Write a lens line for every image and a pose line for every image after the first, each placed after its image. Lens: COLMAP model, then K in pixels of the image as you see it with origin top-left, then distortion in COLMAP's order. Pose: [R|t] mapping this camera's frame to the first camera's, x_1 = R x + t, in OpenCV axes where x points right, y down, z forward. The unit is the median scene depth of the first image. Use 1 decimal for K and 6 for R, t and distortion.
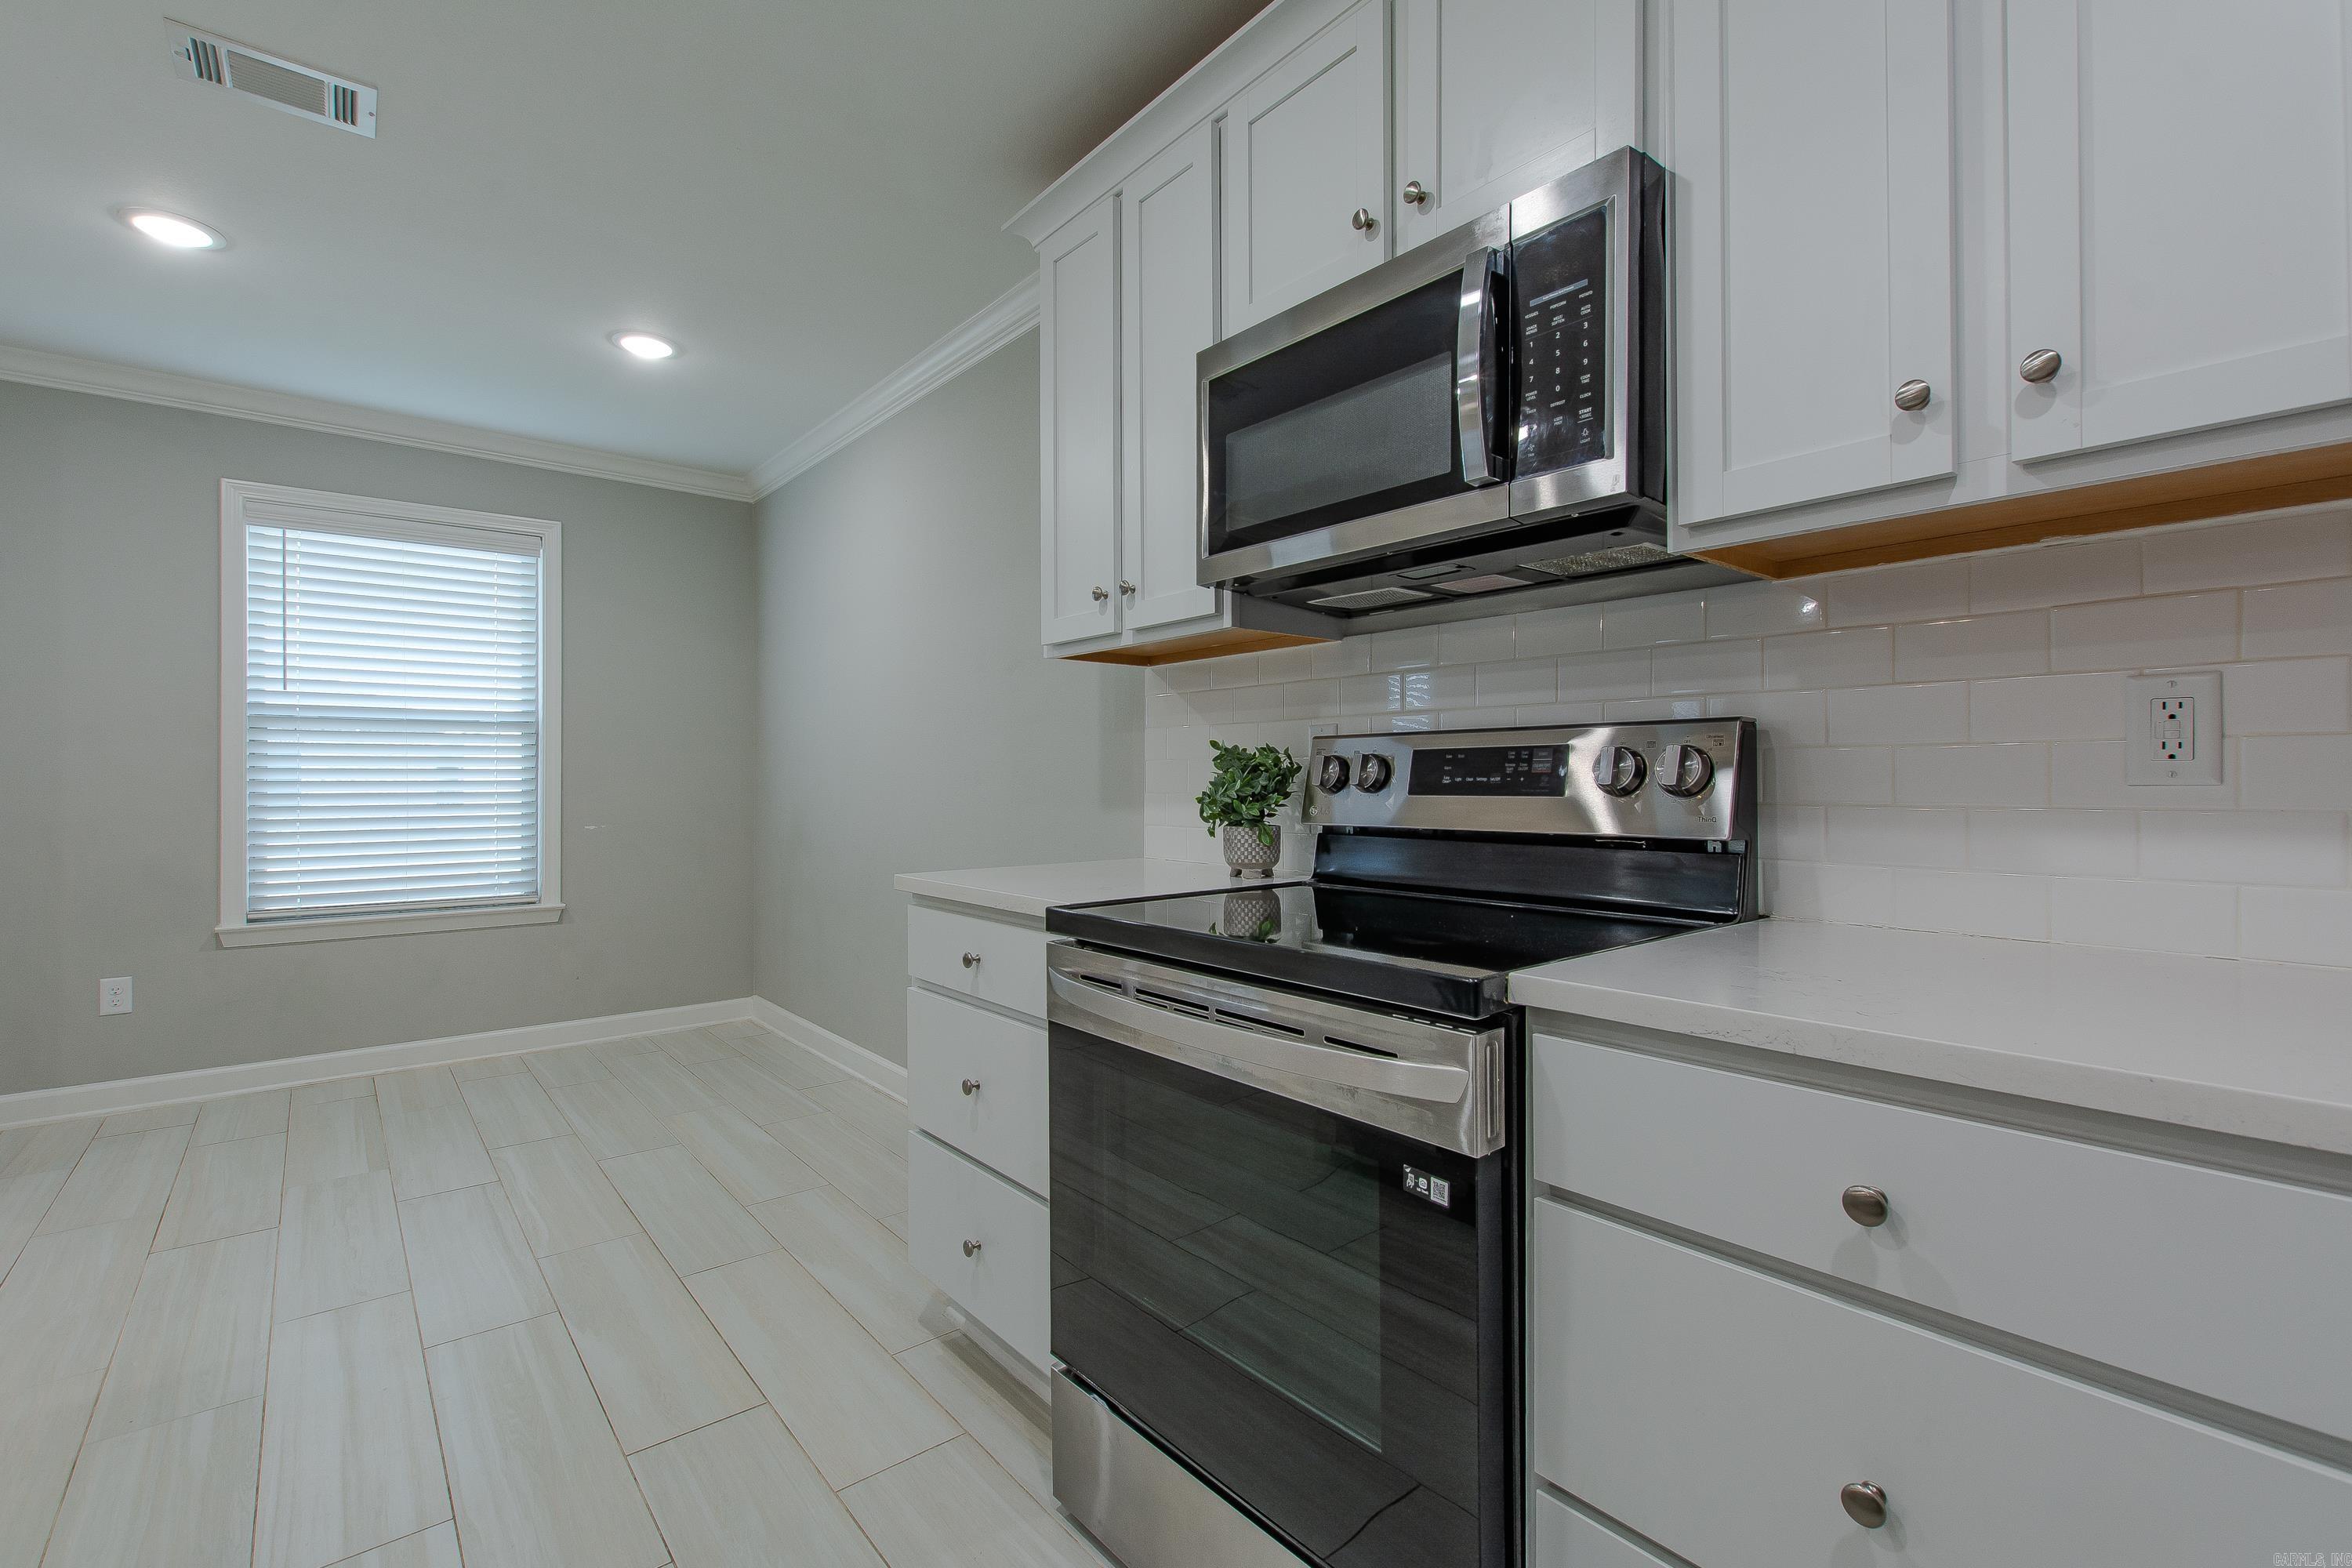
lens RADIAL K [[1028.6, 0, 1192.0], [0, 1028.6, 780.7], [0, 0, 1]] dist [0.005438, -0.003755]
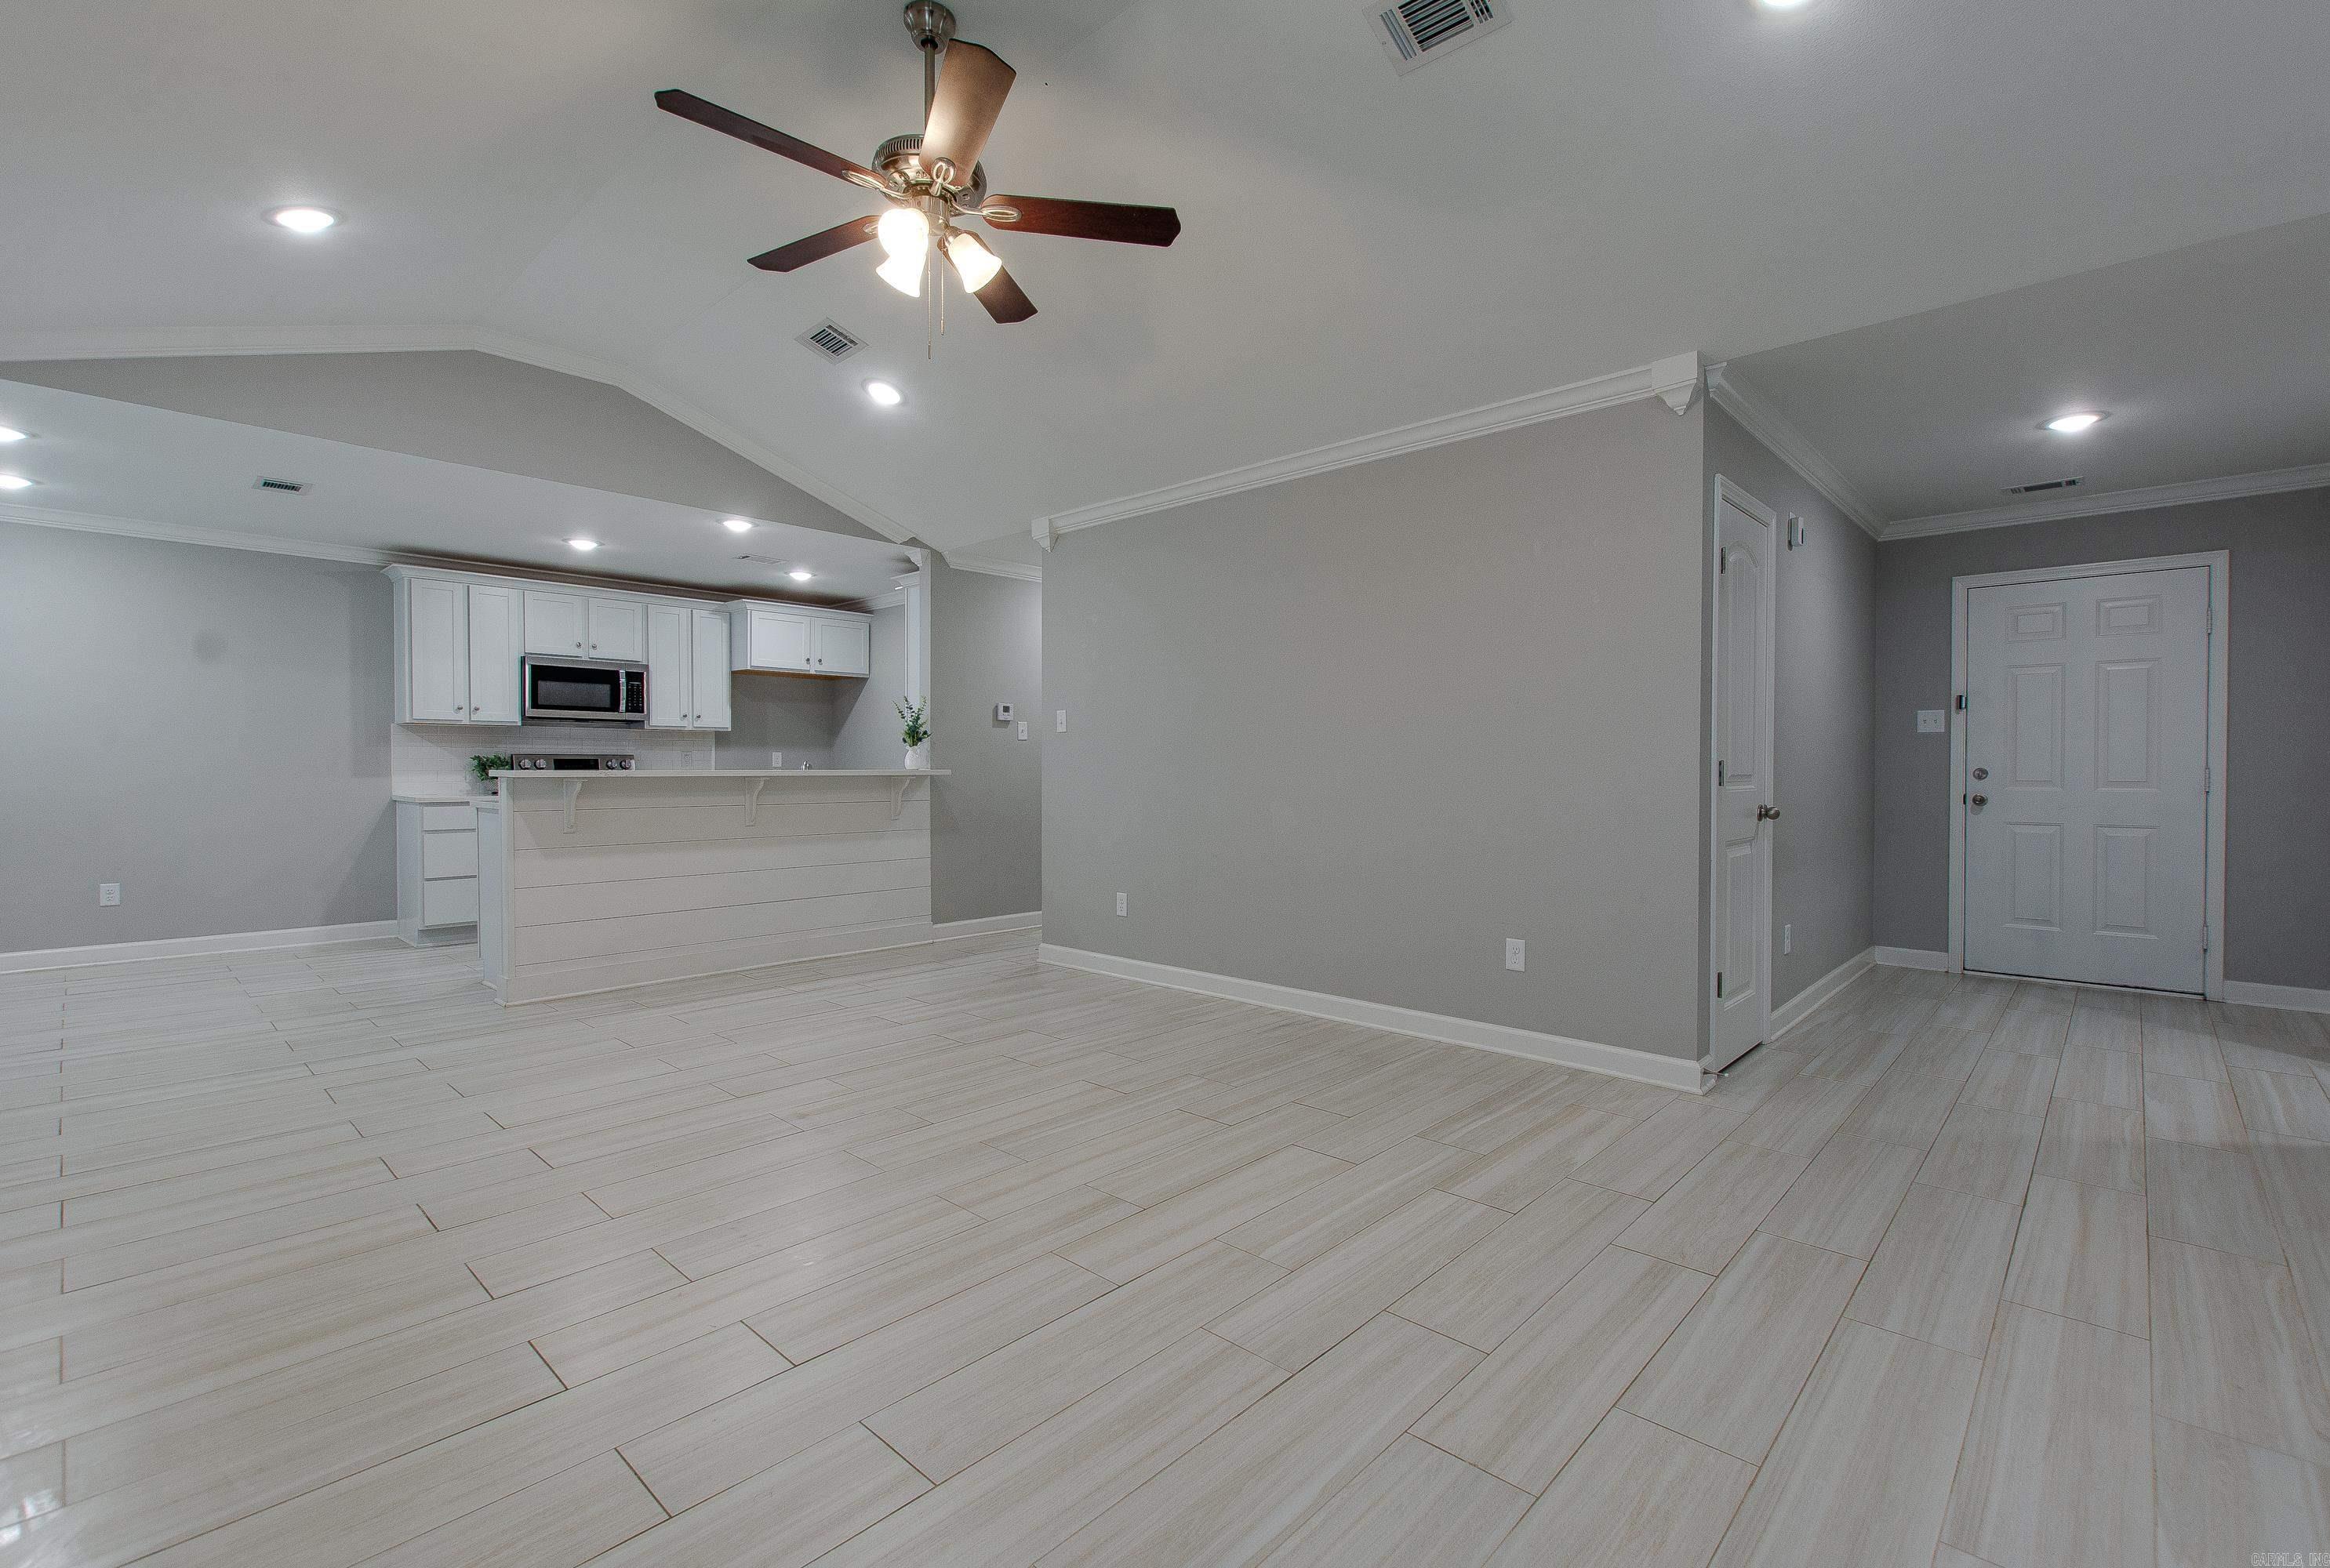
lens RADIAL K [[1032.8, 0, 1195.9], [0, 1032.8, 779.5], [0, 0, 1]] dist [0.003153, -0.002341]
pose [[-0.127494, -0.013681, 0.991745, -3.652351], [-0.004727, 0.999902, 0.013186, -0.011767], [-0.991828, -0.003007, -0.127546, -0.877618]]
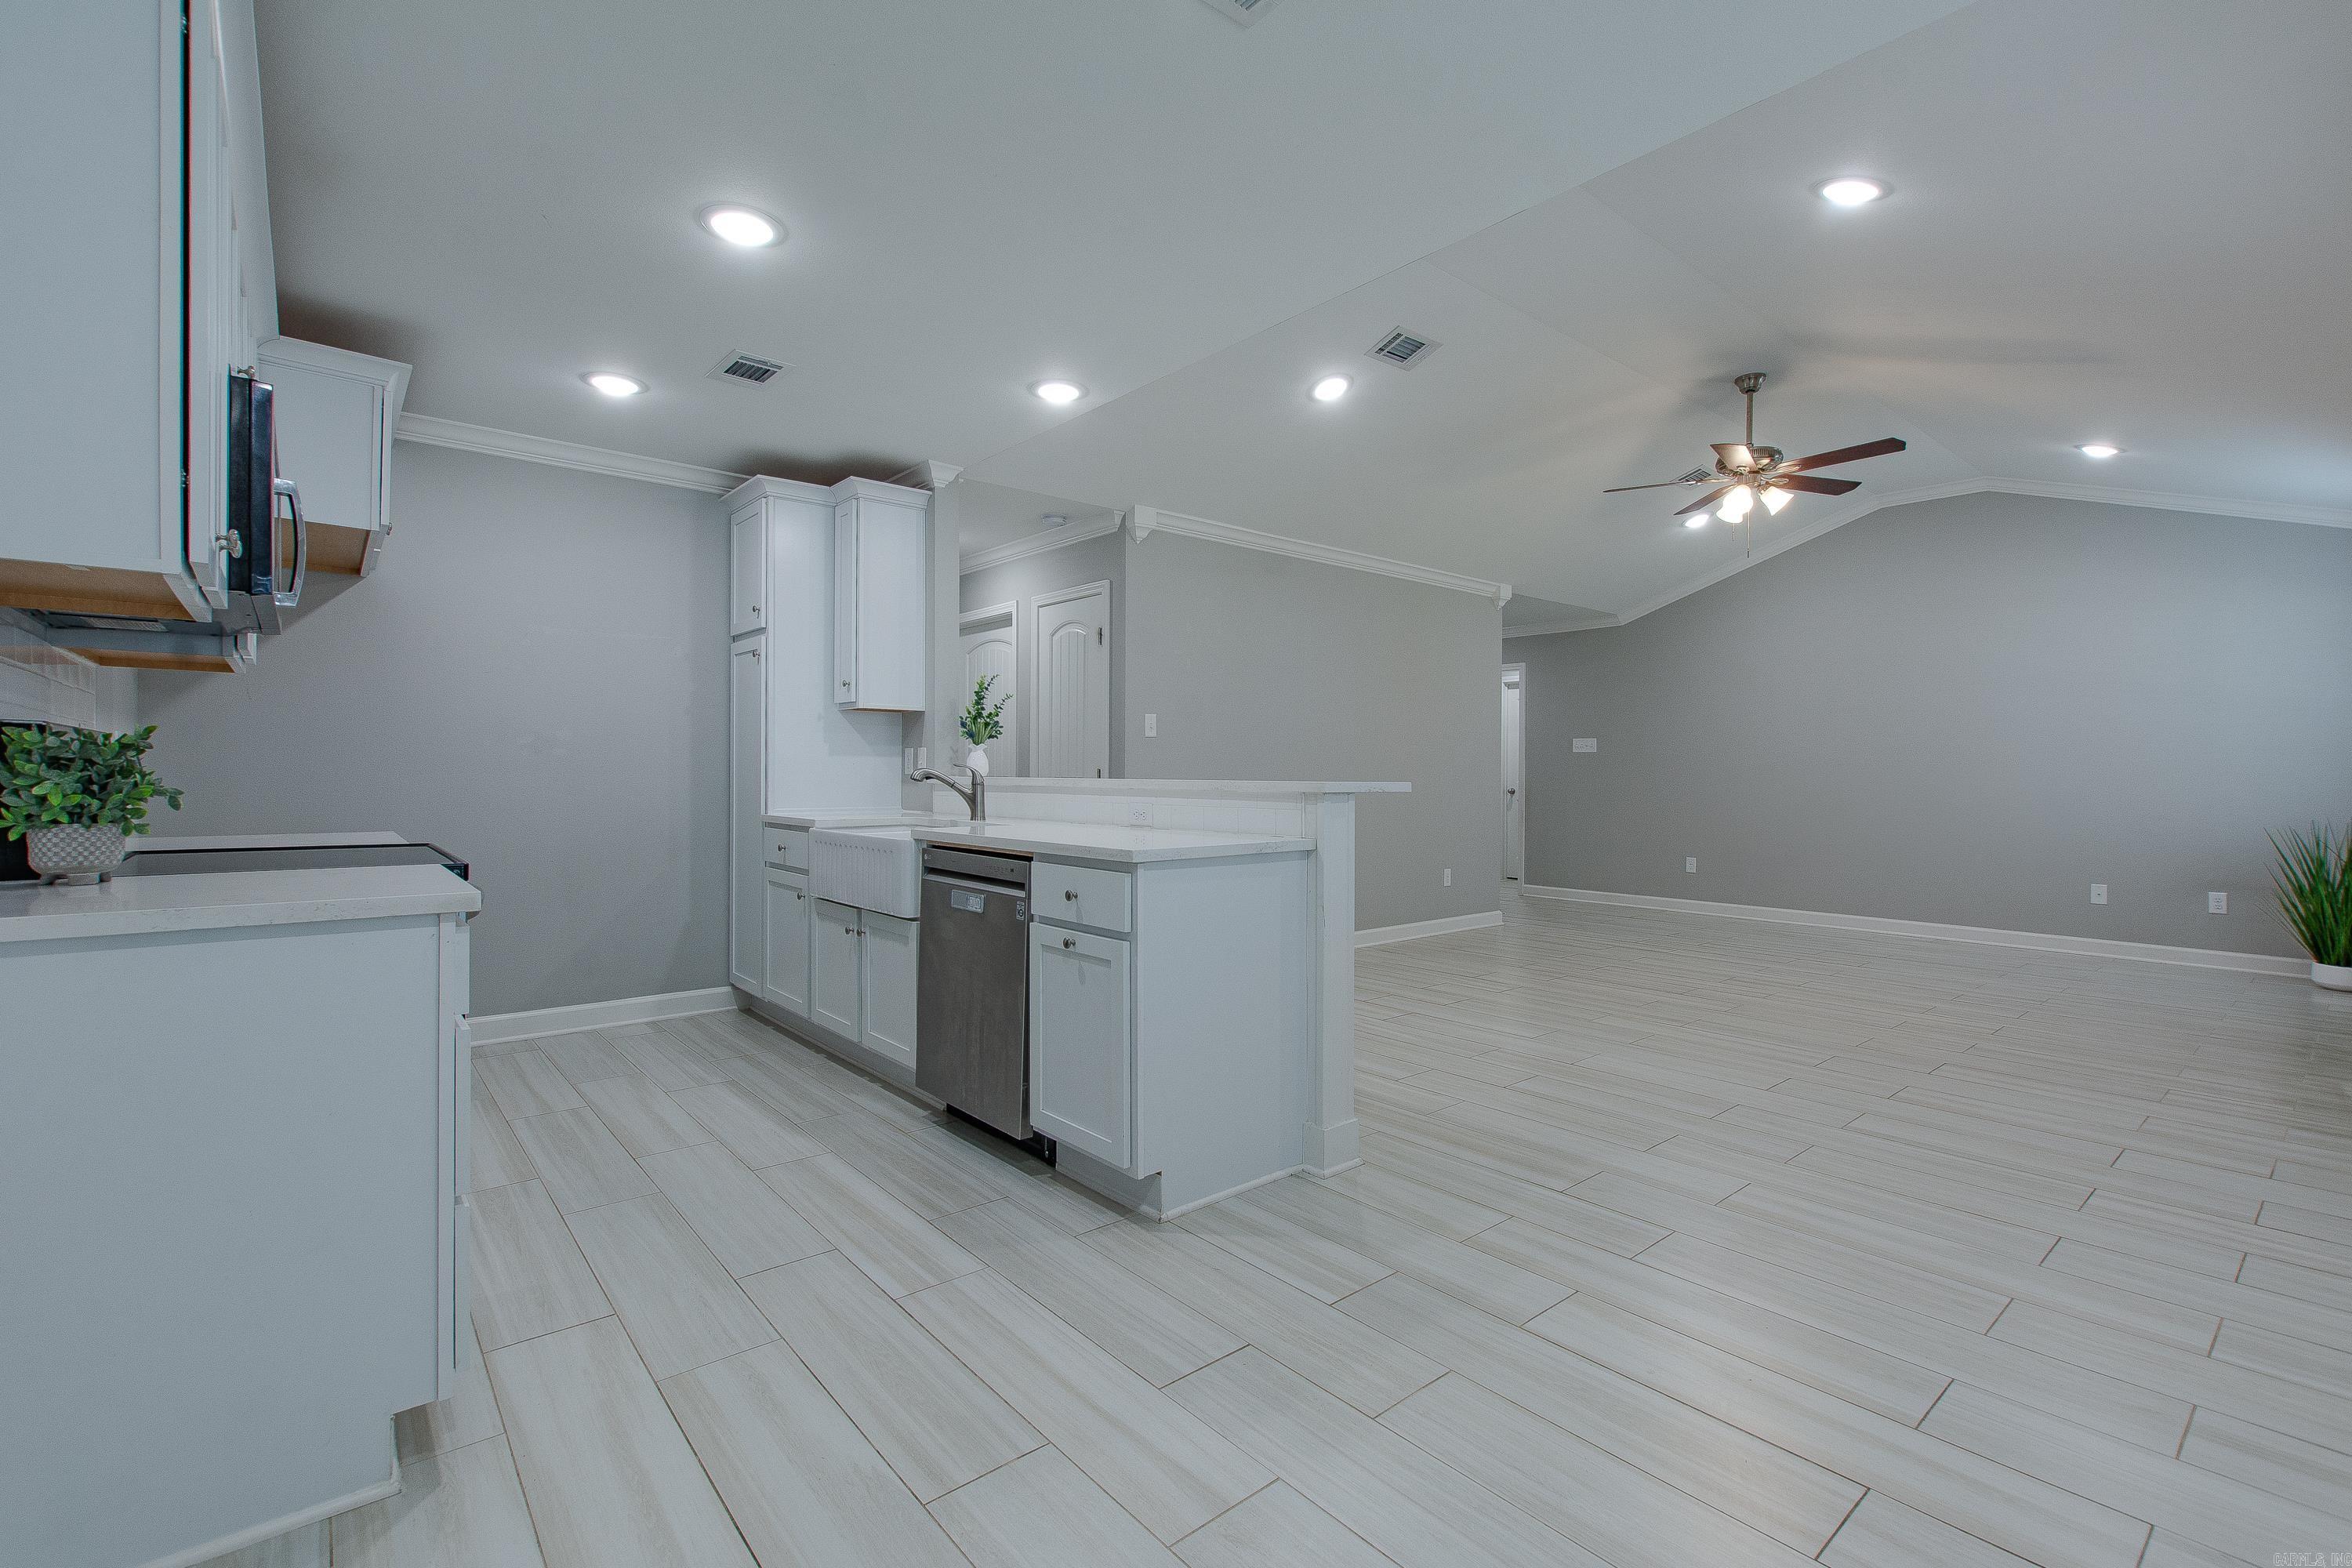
lens RADIAL K [[1028.6, 0, 1176.6], [0, 1028.6, 781.9], [0, 0, 1]] dist [0.005438, -0.003755]
pose [[-0.999973, -0.006283, 0.003722, -0.850160], [-0.006262, 0.999964, 0.005749, -0.000793], [-0.003758, 0.005726, -0.999977, 1.842950]]
